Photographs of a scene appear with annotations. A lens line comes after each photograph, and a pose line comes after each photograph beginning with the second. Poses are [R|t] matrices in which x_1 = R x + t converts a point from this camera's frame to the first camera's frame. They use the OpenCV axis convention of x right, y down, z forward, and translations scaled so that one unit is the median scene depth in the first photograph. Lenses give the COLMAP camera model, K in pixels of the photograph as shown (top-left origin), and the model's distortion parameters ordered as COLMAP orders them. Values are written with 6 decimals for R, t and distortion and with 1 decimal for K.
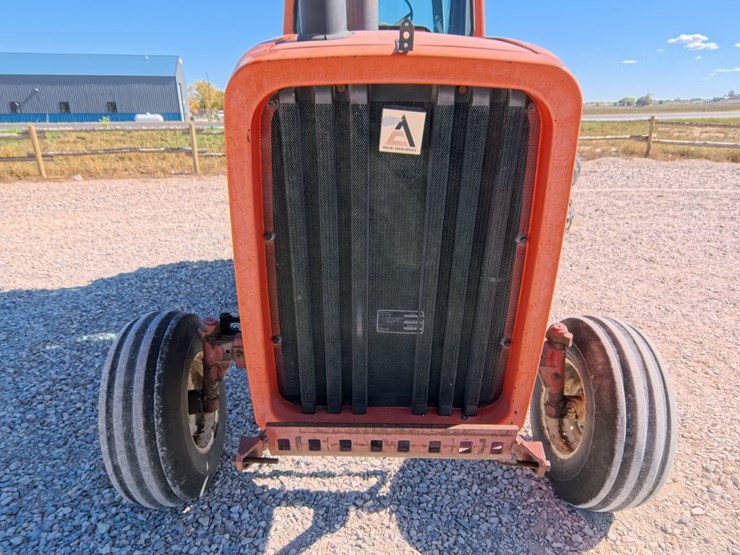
lens RADIAL K [[505.8, 0, 369.3], [0, 505.8, 280.2], [0, 0, 1]] dist [0.030650, -0.019521]
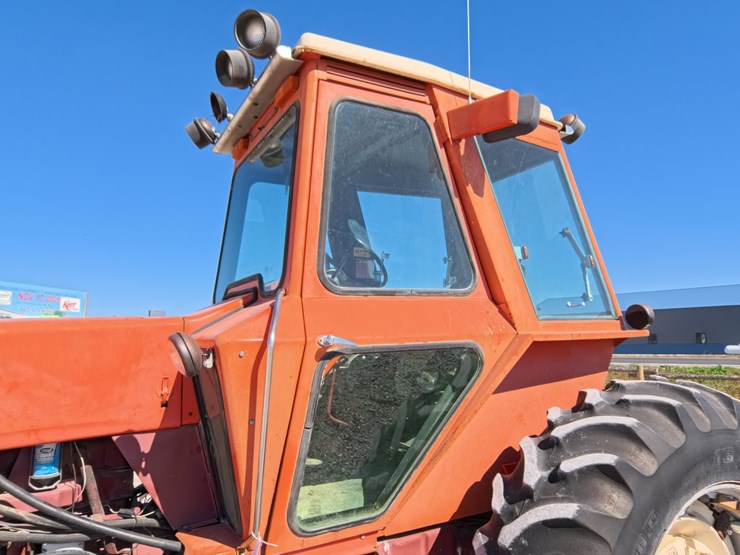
lens RADIAL K [[505.8, 0, 369.3], [0, 505.8, 280.2], [0, 0, 1]] dist [0.030650, -0.019521]
pose [[0.489632, -0.102359, -0.865900, 0.459287], [-0.273569, 0.924906, -0.264026, -0.224901], [0.827901, 0.366159, 0.424862, 0.530934]]
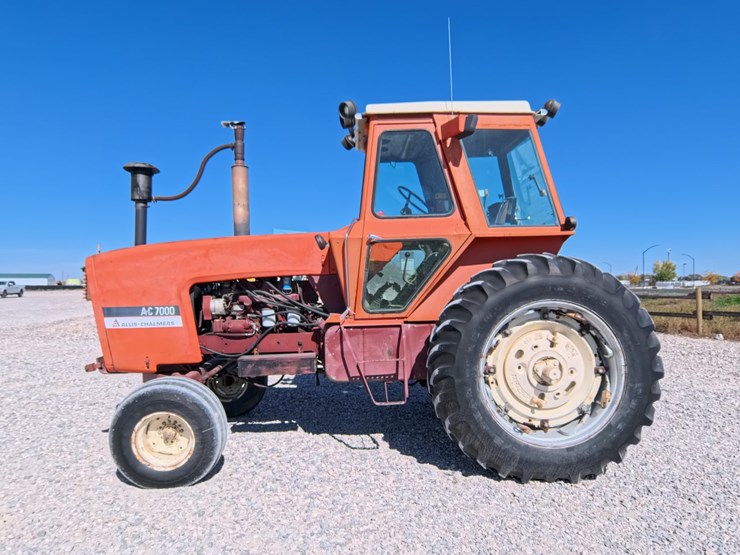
lens RADIAL K [[505.8, 0, 369.3], [0, 505.8, 280.2], [0, 0, 1]] dist [0.030650, -0.019521]
pose [[0.035847, 0.001550, -0.999356, 0.985773], [-0.313590, 0.949508, -0.009776, -0.191417], [0.948882, 0.313738, 0.034523, 0.650567]]
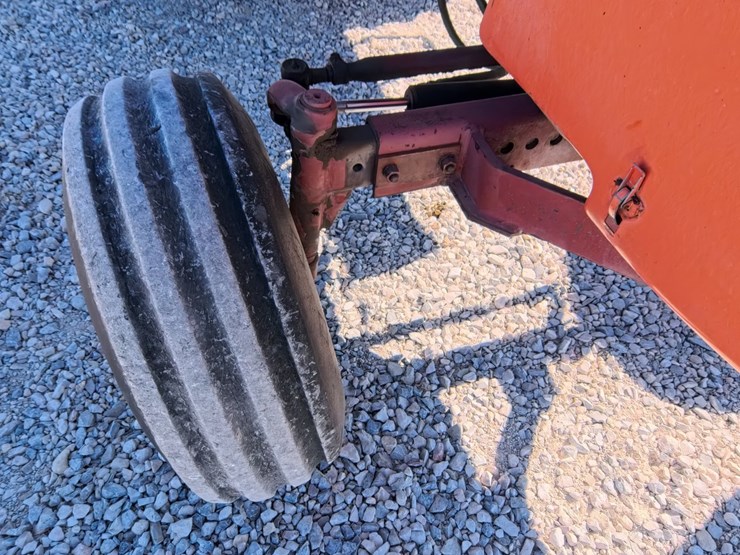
lens RADIAL K [[505.8, 0, 369.3], [0, 505.8, 280.2], [0, 0, 1]] dist [0.030650, -0.019521]
pose [[0.946464, -0.223499, 0.232923, -0.168068], [0.058924, 0.829045, 0.556069, -0.005484], [-0.317385, -0.512575, 0.797831, 0.269449]]
